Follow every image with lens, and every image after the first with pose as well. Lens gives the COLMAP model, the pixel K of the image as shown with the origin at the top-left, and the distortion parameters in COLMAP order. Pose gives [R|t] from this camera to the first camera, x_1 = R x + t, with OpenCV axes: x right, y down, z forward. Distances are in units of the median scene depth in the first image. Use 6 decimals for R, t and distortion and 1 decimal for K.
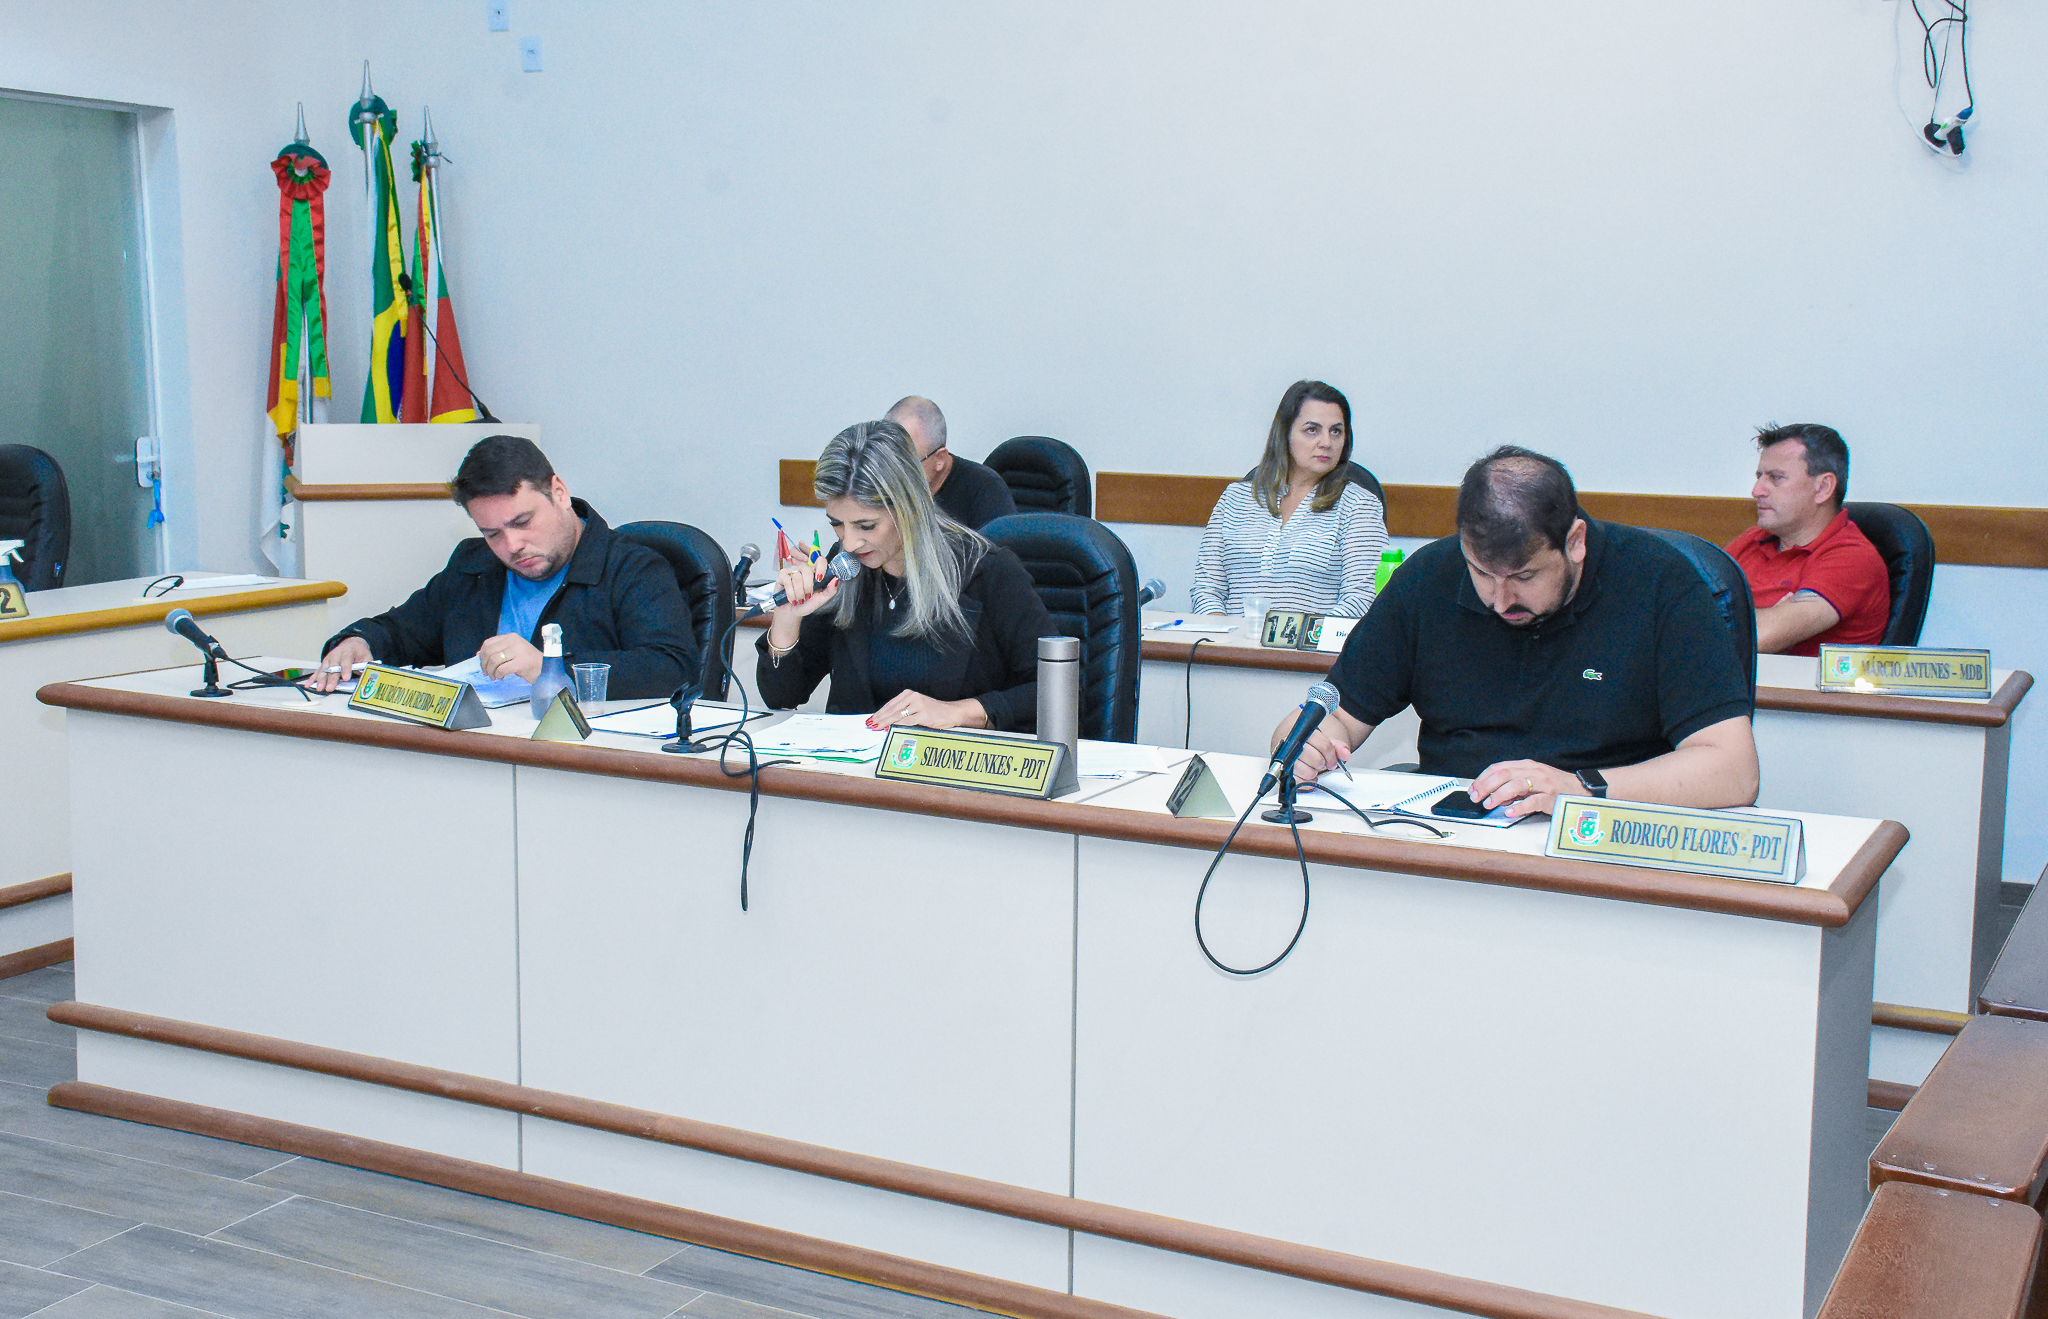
lens RADIAL K [[2352.8, 0, 1024.0], [0, 2352.8, 659.5], [0, 0, 1]] dist [0.076249, 0.011807]
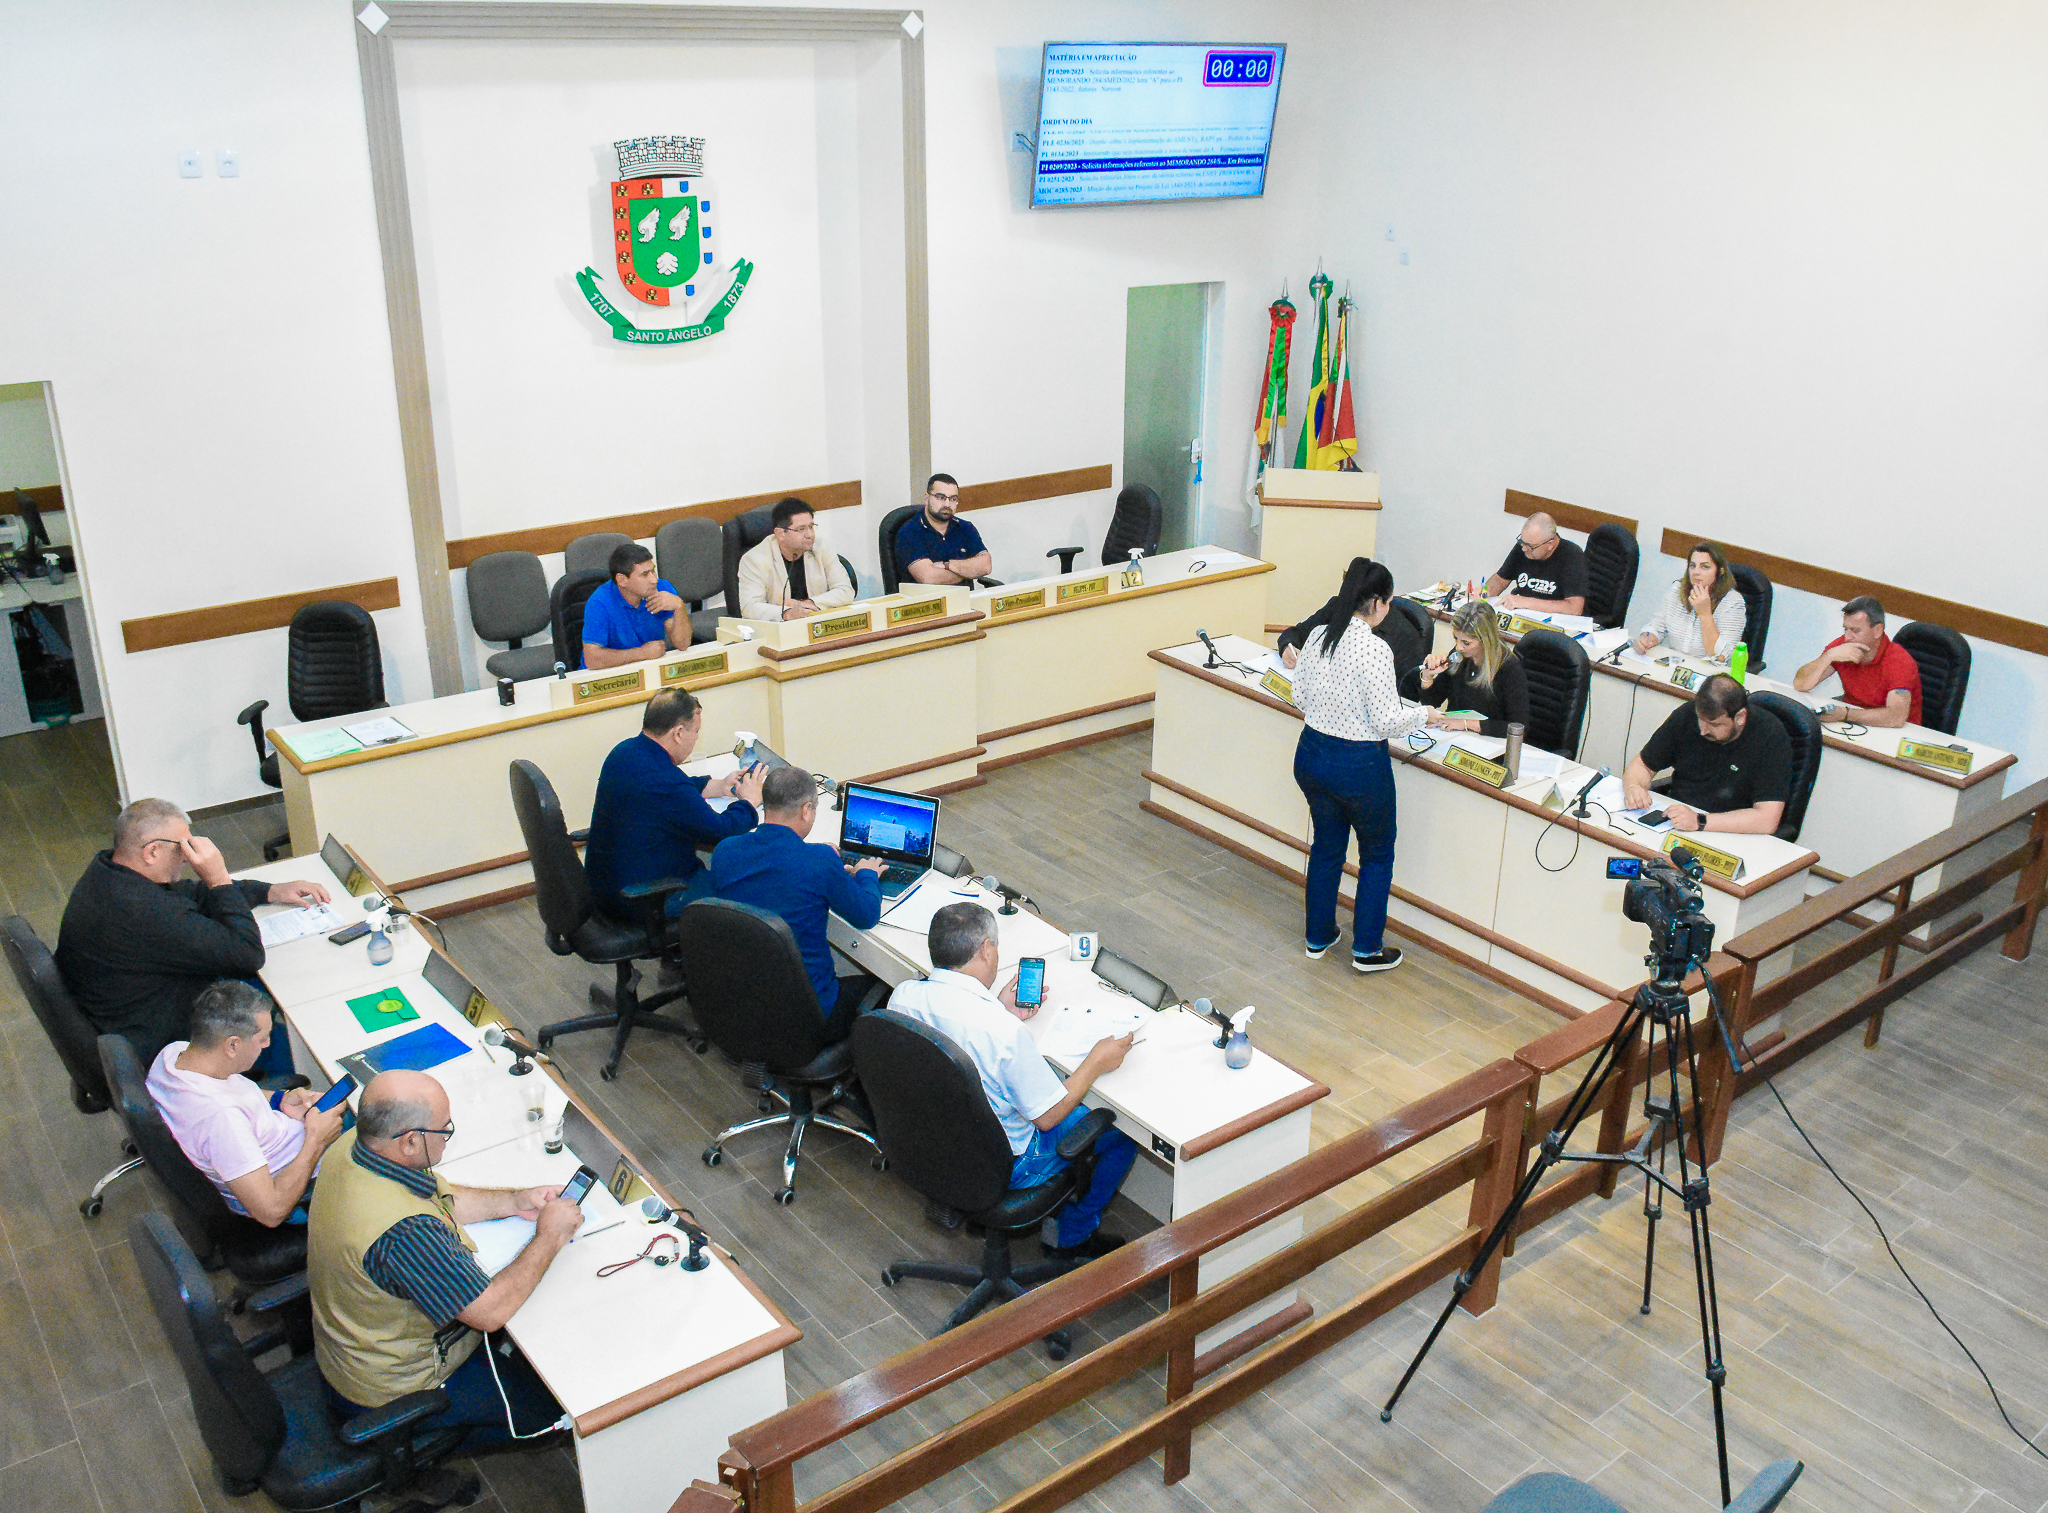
lens RADIAL K [[1781.9, 0, 1024.0], [0, 1781.9, 756.5], [0, 0, 1]] dist [-0.062979, 0.000307]
pose [[0.902165, 0.162996, -0.399414, 0.182380], [-0.064576, 0.966466, 0.248544, -0.250779], [0.426532, -0.198435, 0.882437, -0.562757]]
